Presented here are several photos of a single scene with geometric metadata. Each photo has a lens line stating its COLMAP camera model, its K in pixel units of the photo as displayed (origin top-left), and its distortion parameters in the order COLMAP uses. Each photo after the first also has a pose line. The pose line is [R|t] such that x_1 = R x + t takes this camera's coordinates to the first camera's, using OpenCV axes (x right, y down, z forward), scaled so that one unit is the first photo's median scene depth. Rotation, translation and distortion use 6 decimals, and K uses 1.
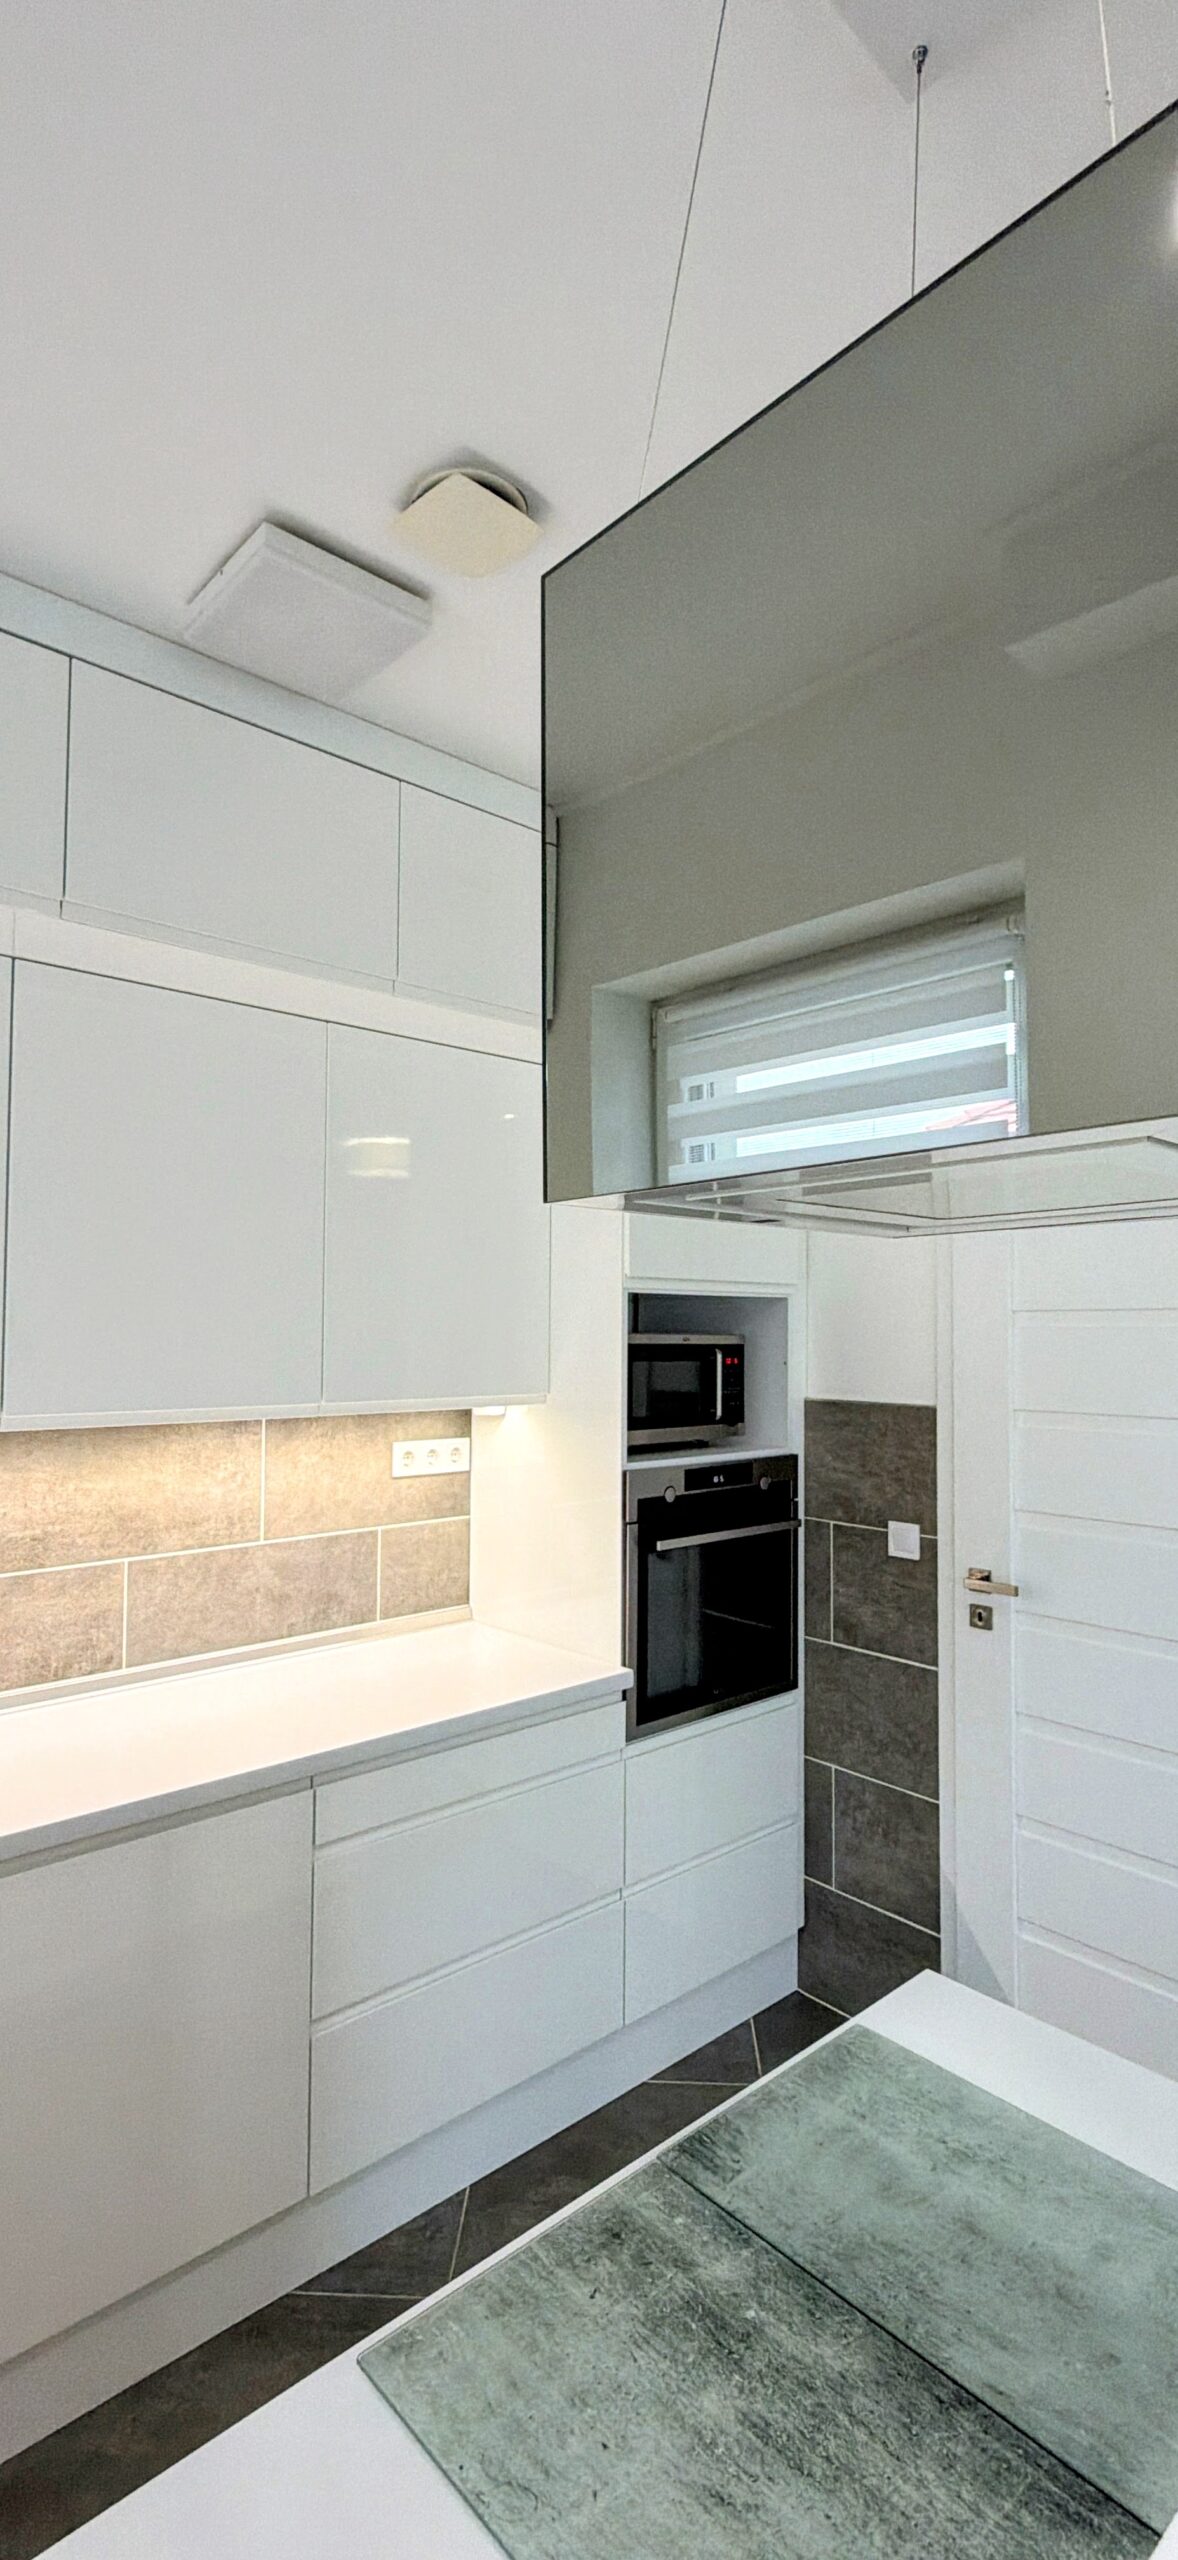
lens RADIAL K [[1164.5, 0, 594.5], [0, 1164.5, 1283.7], [0, 0, 1]] dist [0.001870, -0.000436]
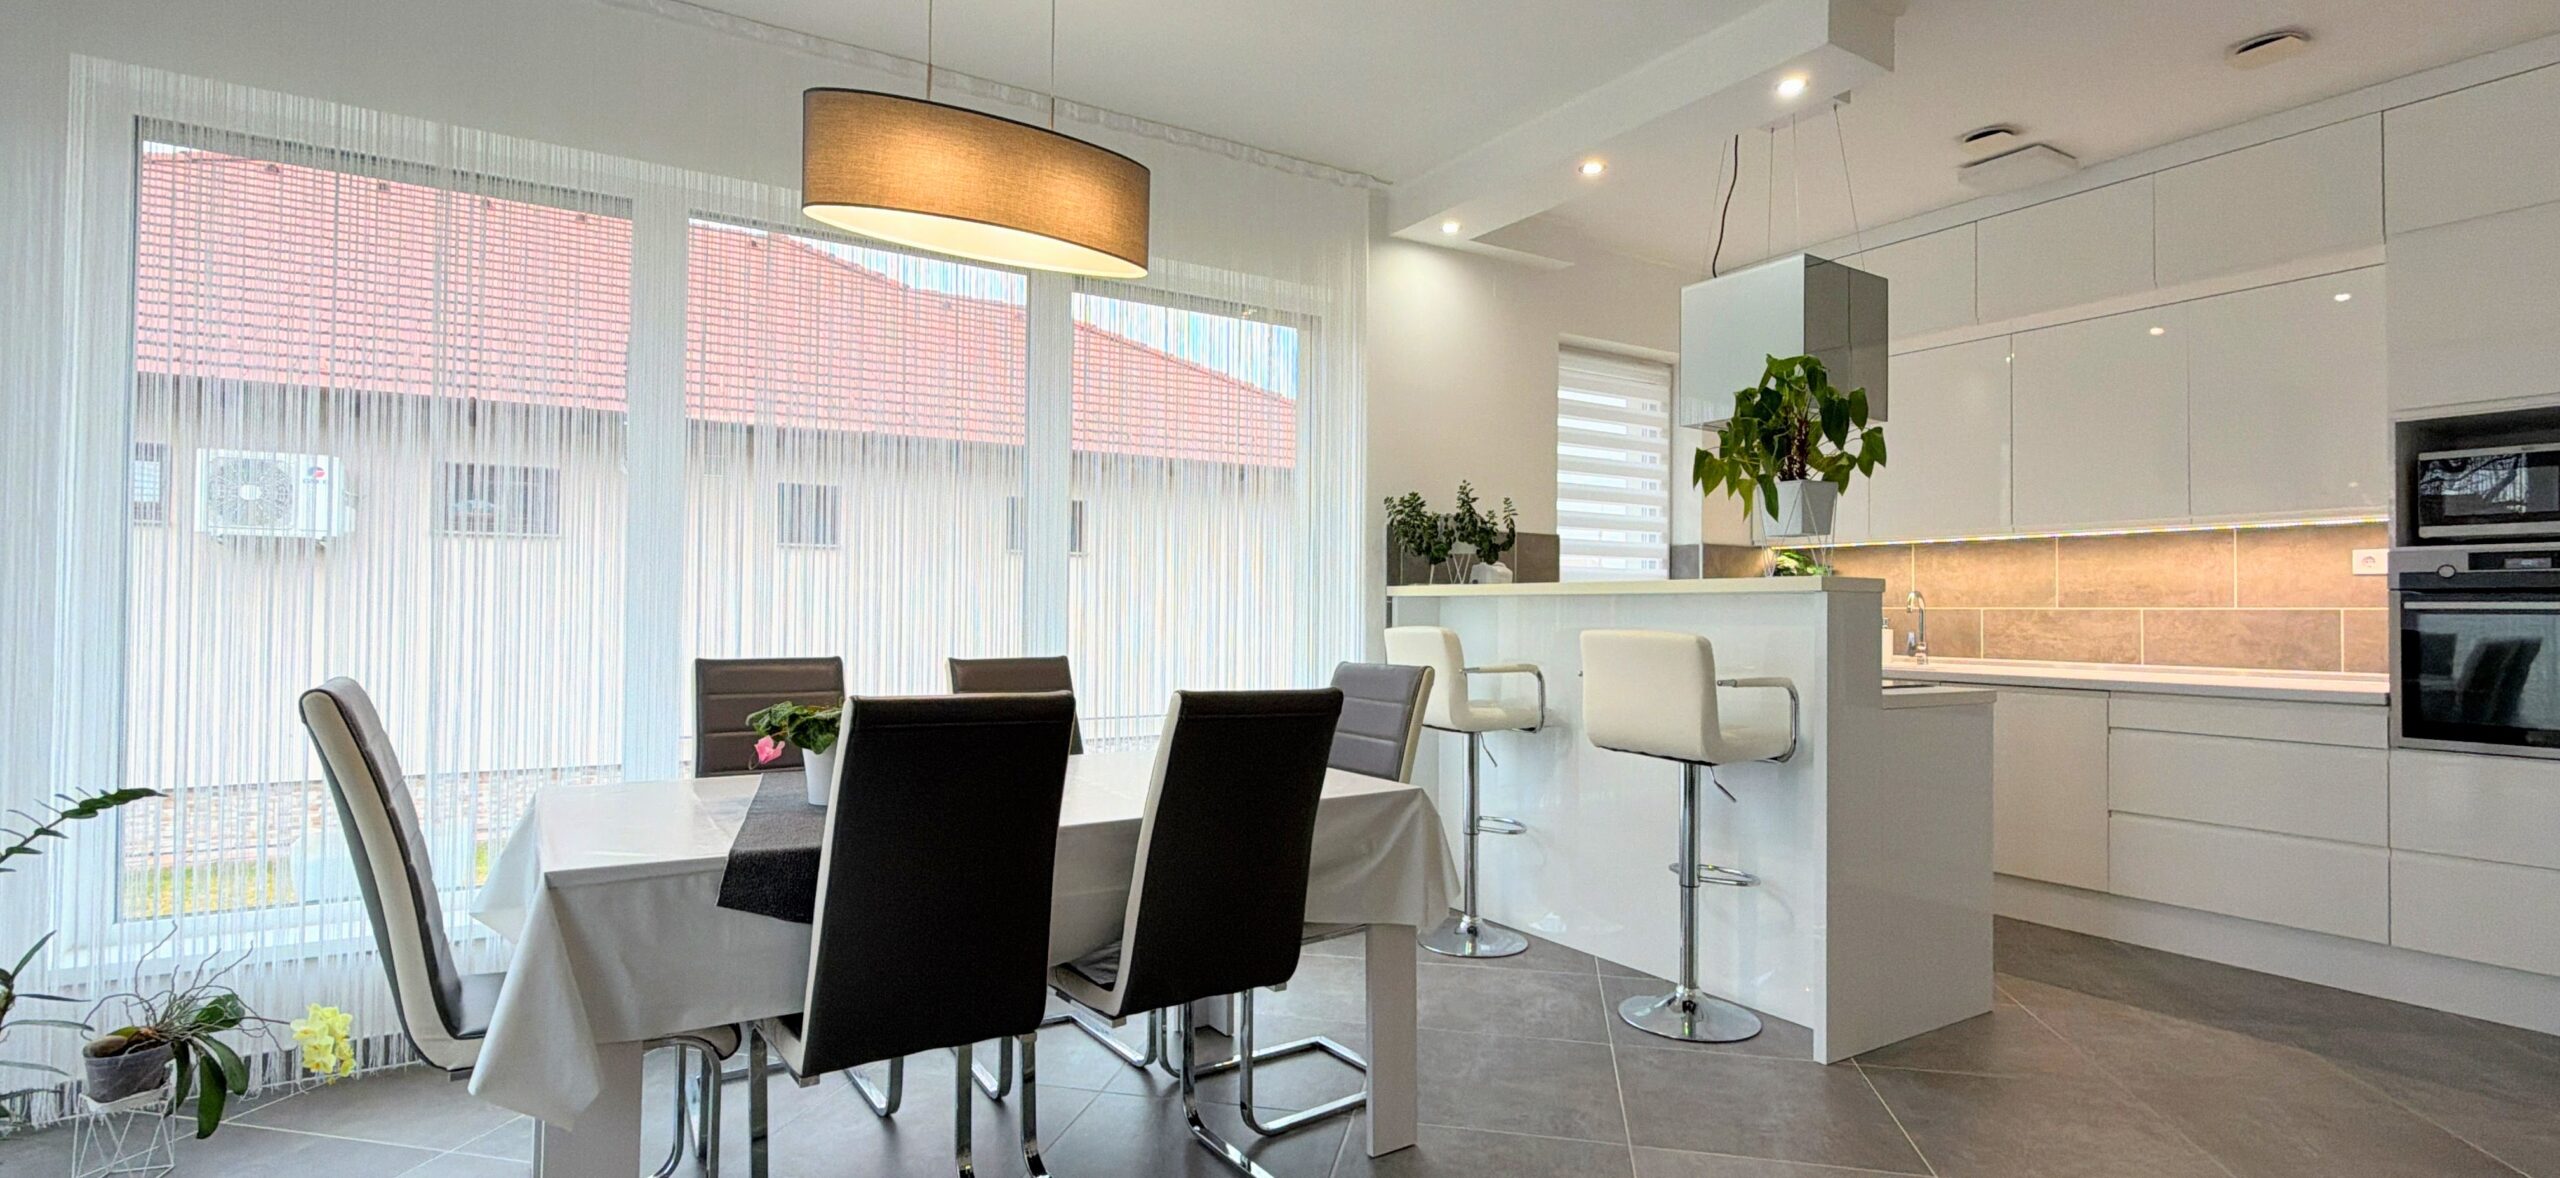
lens RADIAL K [[1164.5, 0, 1284.5], [0, 1164.5, 588.9], [0, 0, 1]] dist [0.001870, -0.000436]
pose [[-0.161253, -0.022737, -0.986651, 1.531134], [0.036075, 0.998931, -0.028916, 0.188431], [0.986254, -0.040256, -0.160260, -0.067544]]
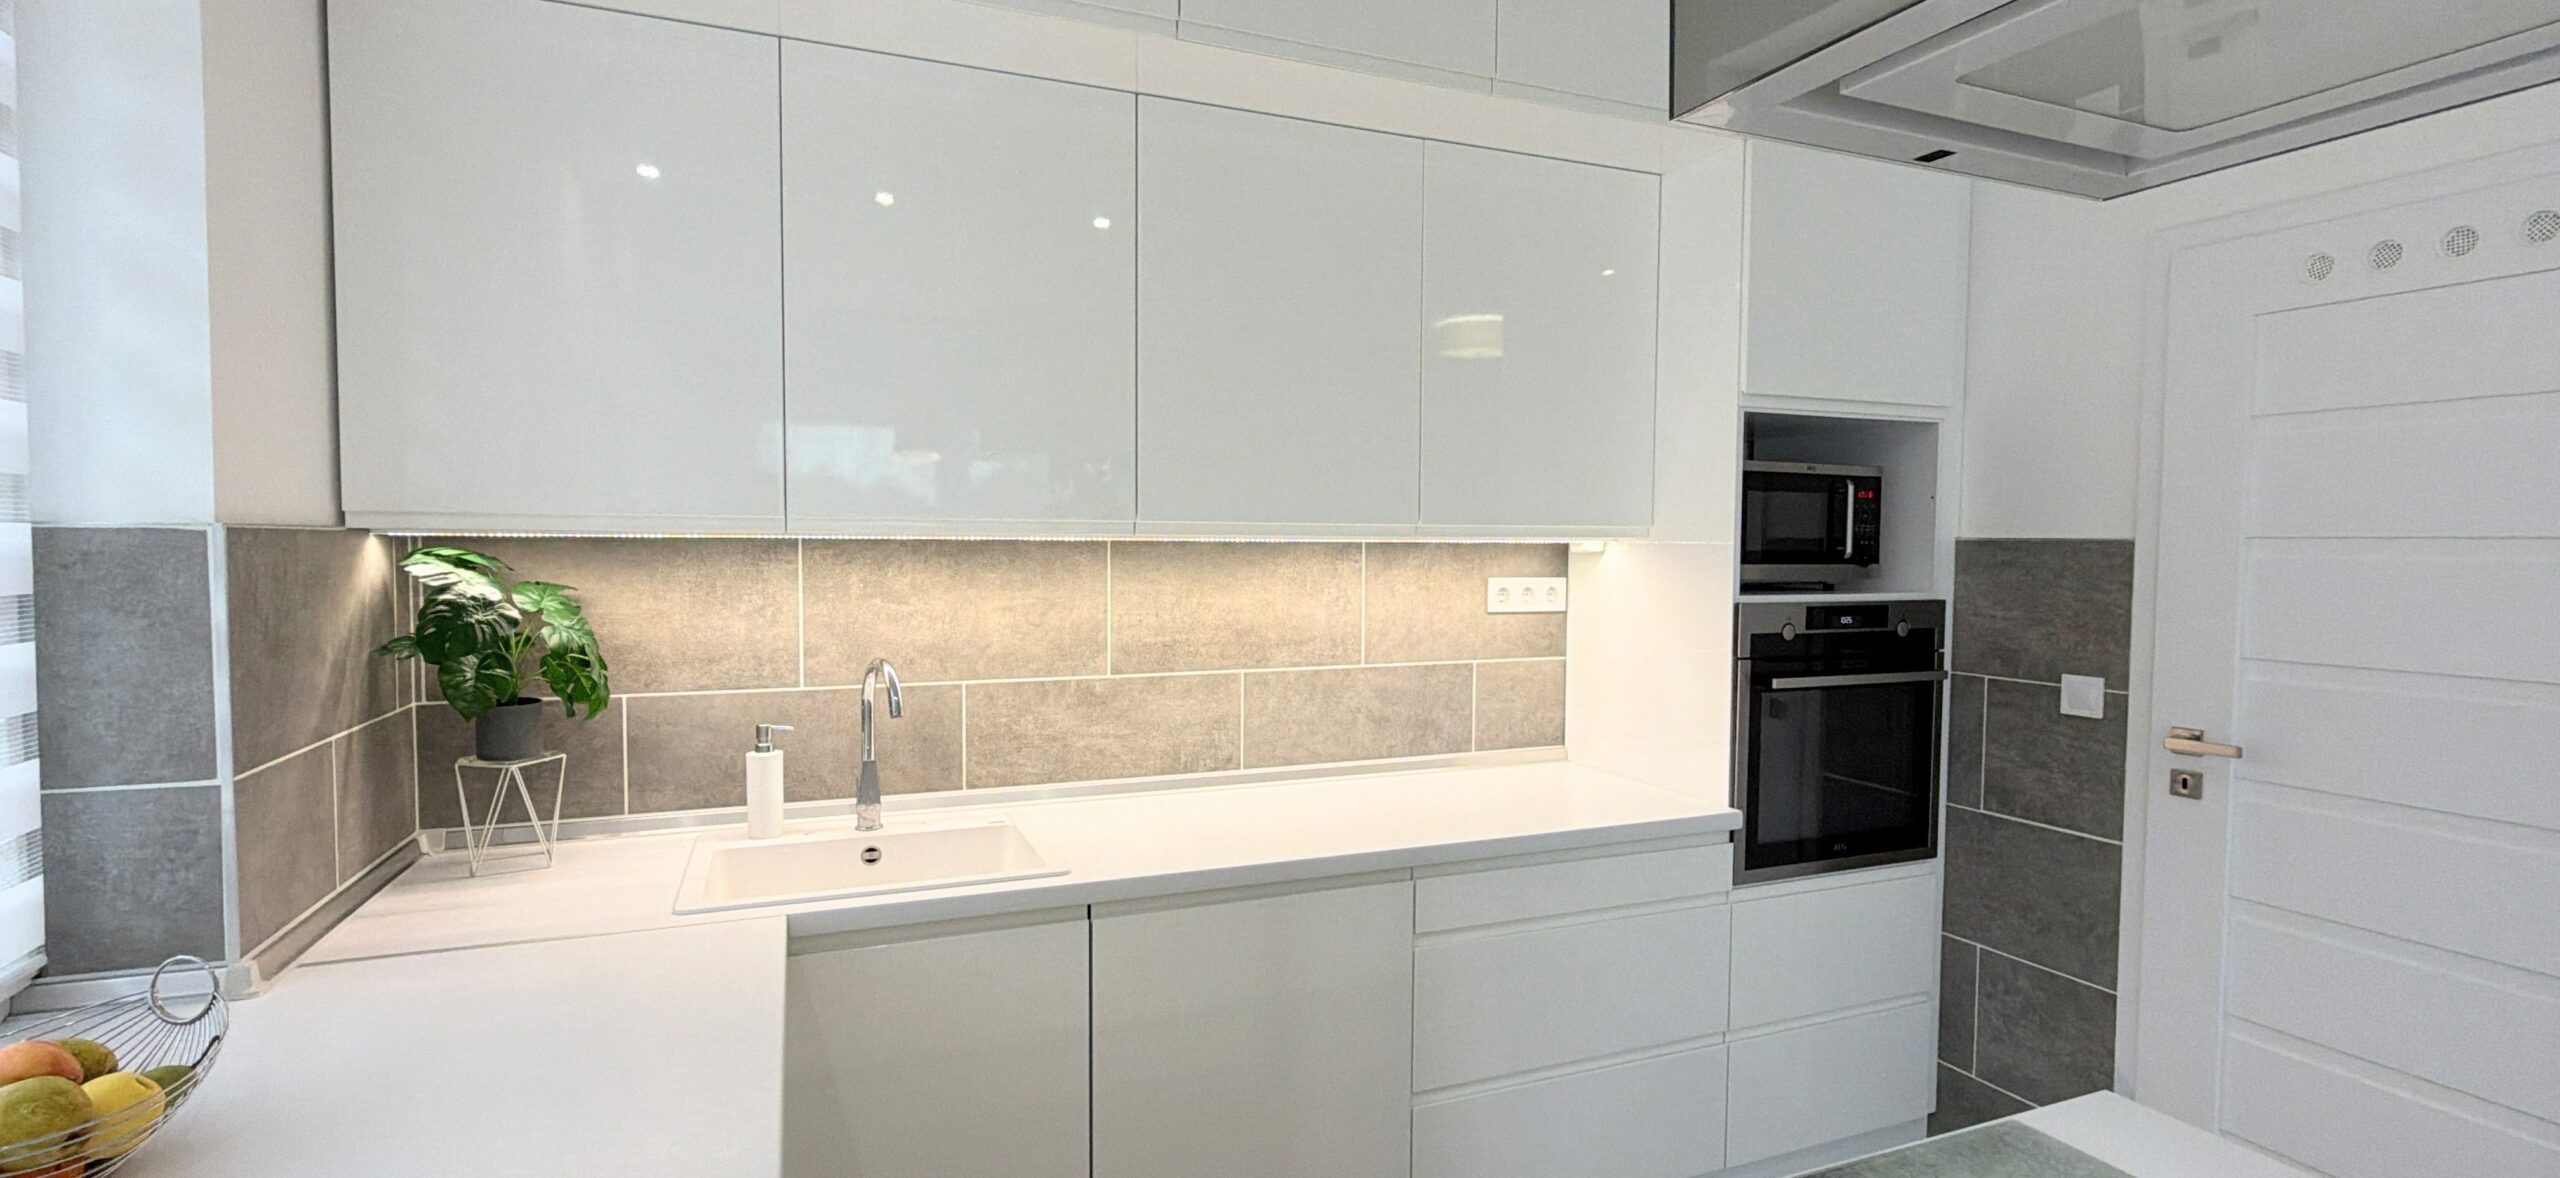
lens RADIAL K [[1164.5, 0, 1287.7], [0, 1164.5, 588.4], [0, 0, 1]] dist [0.001870, -0.000436]
pose [[0.943615, 0.016239, -0.330647, -0.005111], [0.011745, 0.996525, 0.082458, 0.064611], [0.330837, -0.081692, 0.940145, 0.002407]]
